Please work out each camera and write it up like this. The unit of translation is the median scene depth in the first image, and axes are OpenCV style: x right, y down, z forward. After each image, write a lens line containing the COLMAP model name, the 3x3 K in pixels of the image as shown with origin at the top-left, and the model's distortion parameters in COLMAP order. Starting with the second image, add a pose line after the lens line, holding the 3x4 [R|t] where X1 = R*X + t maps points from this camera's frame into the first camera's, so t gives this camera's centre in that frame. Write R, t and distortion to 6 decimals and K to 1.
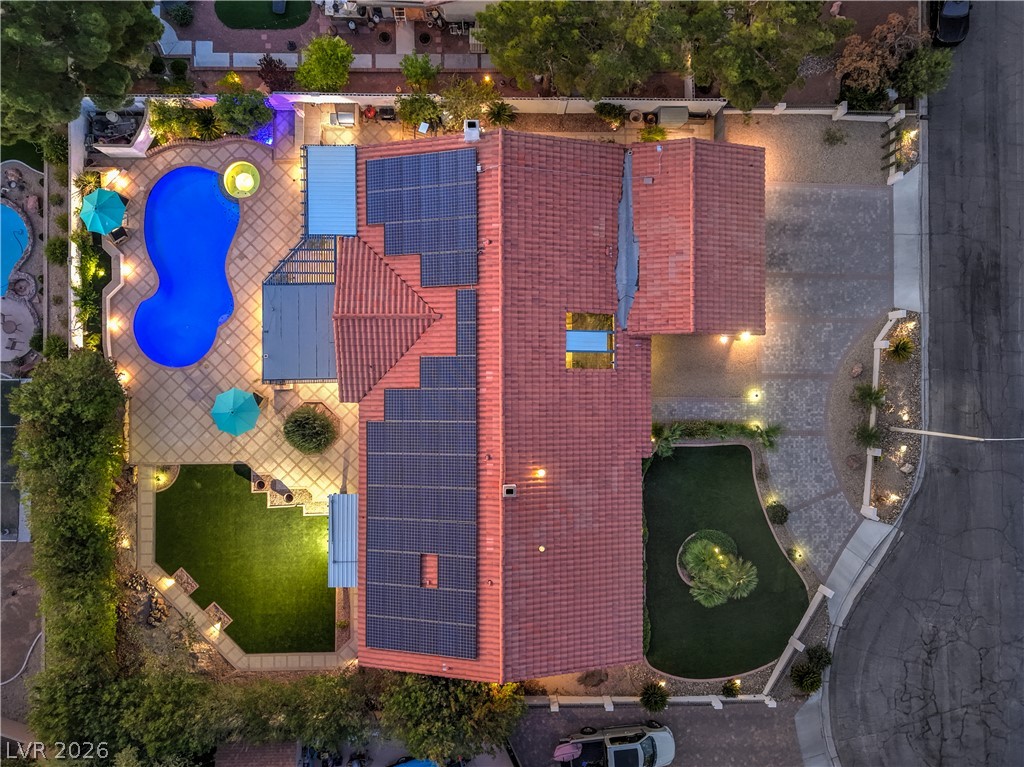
lens RADIAL K [[698.7, 0, 514.4], [0, 698.7, 388.0], [0, 0, 1]] dist [0.069588, -0.086995]
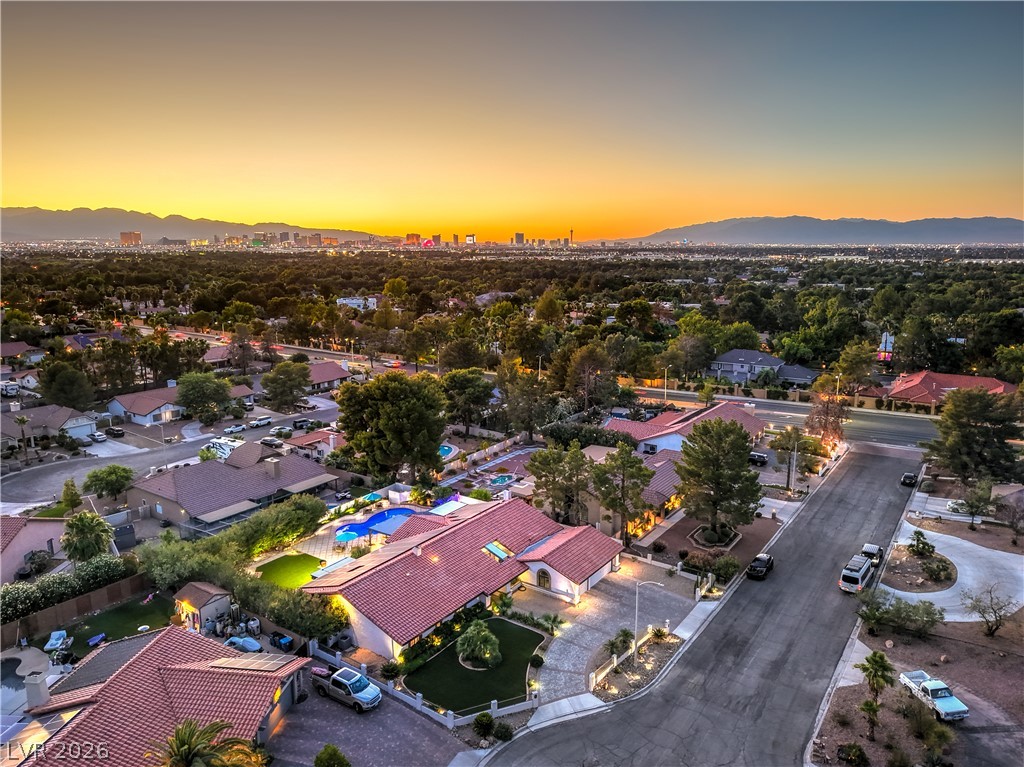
lens RADIAL K [[698.7, 0, 514.4], [0, 698.7, 388.0], [0, 0, 1]] dist [0.069588, -0.086995]
pose [[0.818412, 0.088261, -0.567814, 1.146276], [-0.574067, 0.169421, -0.801089, 1.320109], [0.025494, 0.981584, 0.189324, 0.157094]]
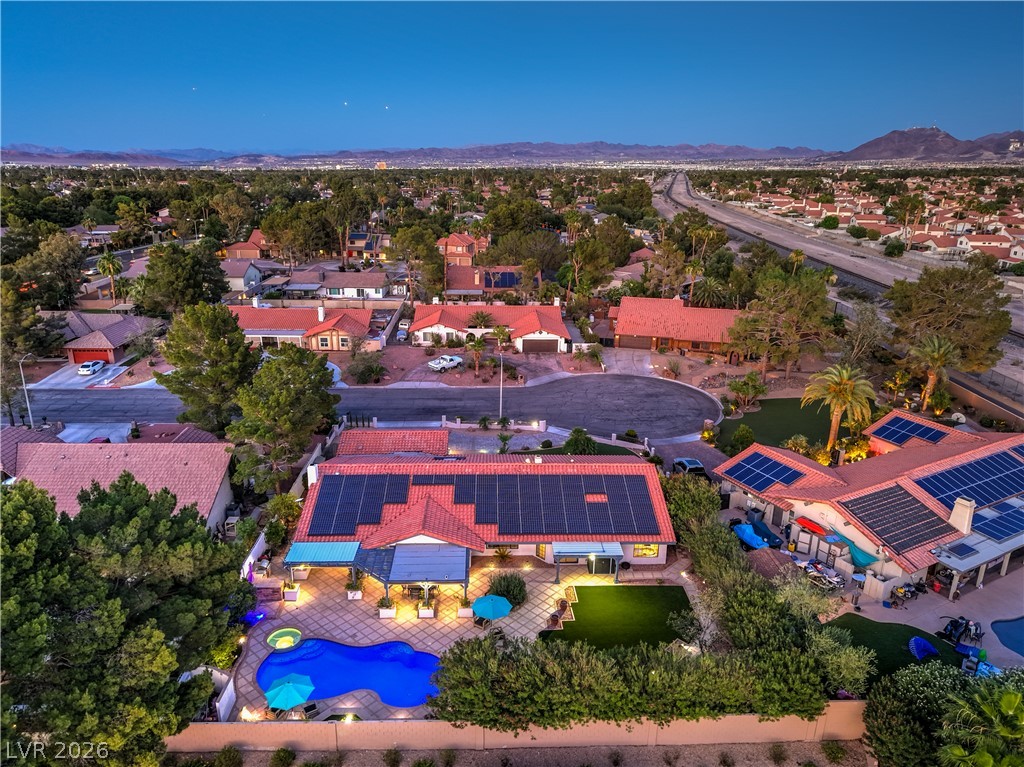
lens RADIAL K [[690.8, 0, 509.9], [0, 690.8, 390.9], [0, 0, 1]] dist [0.071039, -0.082235]
pose [[-0.026272, -0.340709, 0.939802, -1.306396], [0.999544, 0.005043, 0.029770, 0.026415], [-0.014883, 0.940155, 0.340421, 0.253563]]
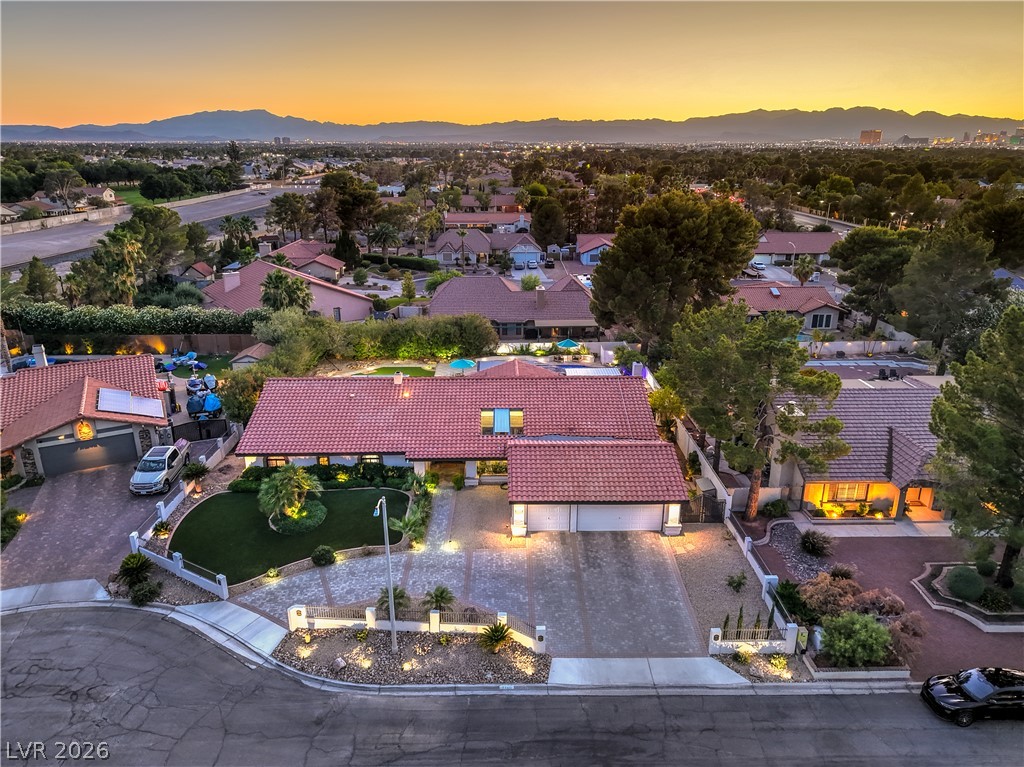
lens RADIAL K [[690.8, 0, 509.9], [0, 690.8, 390.9], [0, 0, 1]] dist [0.071039, -0.082235]
pose [[0.008473, 0.303887, -0.952670, 1.221063], [-0.999937, 0.009534, -0.005852, -0.069199], [0.007304, 0.952660, 0.303949, 0.514232]]
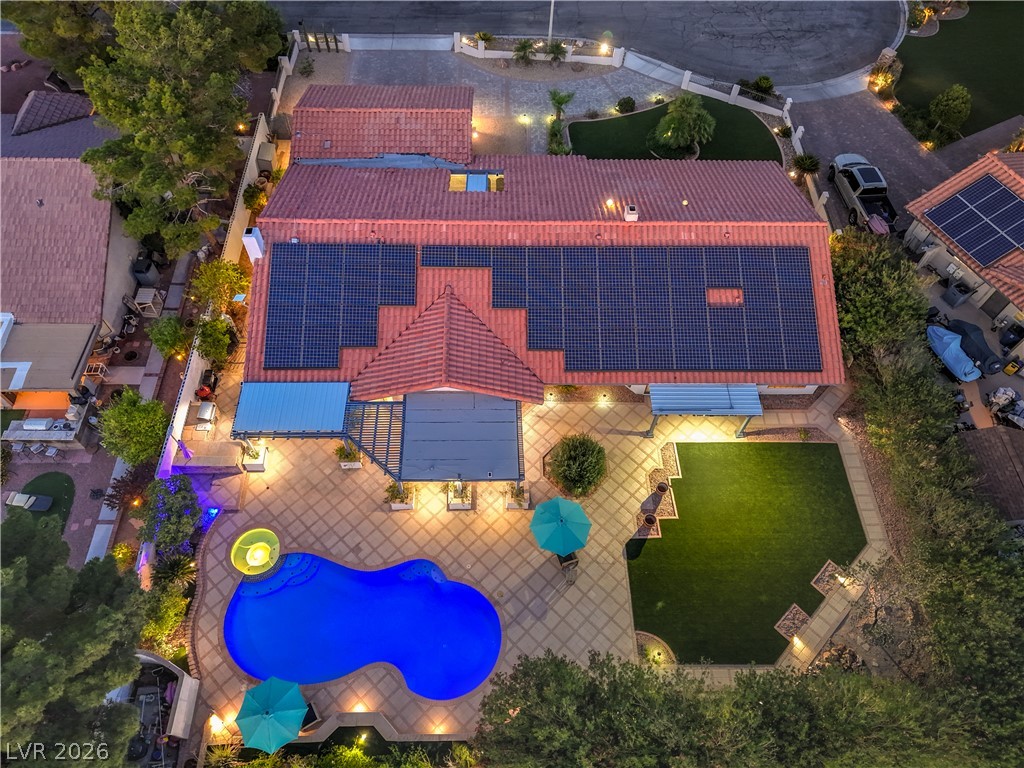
lens RADIAL K [[690.8, 0, 509.9], [0, 690.8, 391.4], [0, 0, 1]] dist [0.071039, -0.082235]
pose [[-0.008493, -0.861697, 0.507353, -0.625711], [0.999718, 0.003945, 0.023437, -0.038687], [-0.022197, 0.507409, 0.861420, 0.256709]]
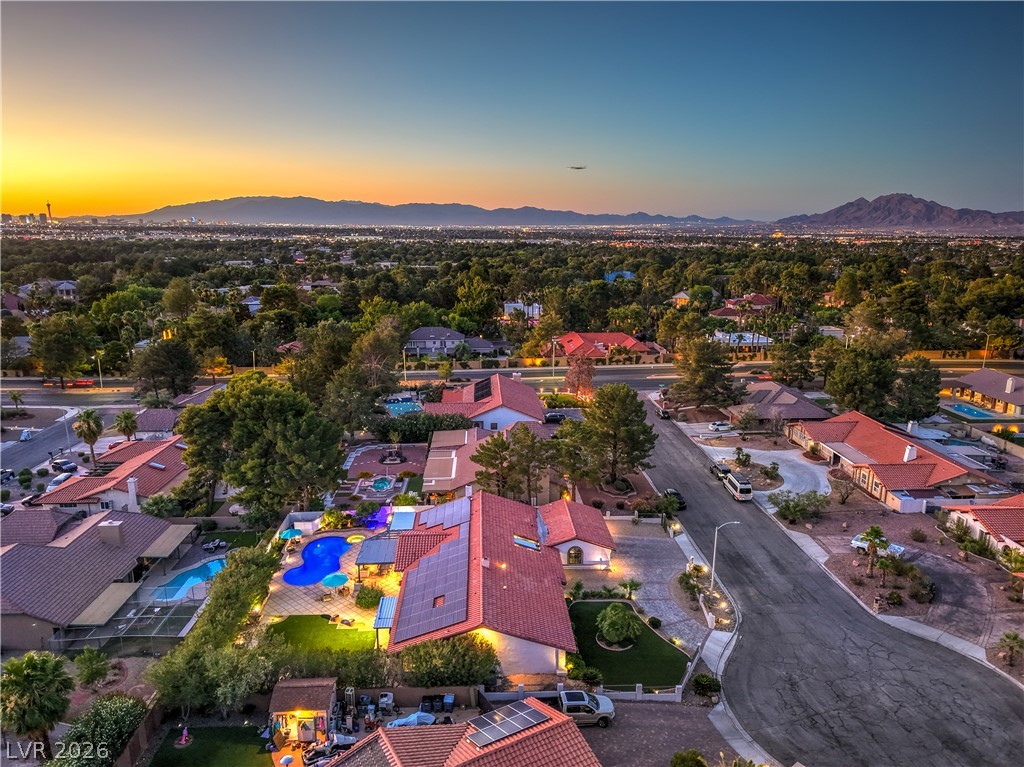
lens RADIAL K [[690.8, 0, 509.9], [0, 690.8, 390.9], [0, 0, 1]] dist [0.071039, -0.082235]
pose [[0.998760, -0.031967, 0.038160, 0.000748], [0.044671, 0.237247, -0.970422, 1.604988], [0.021968, 0.970923, 0.238381, 0.105660]]
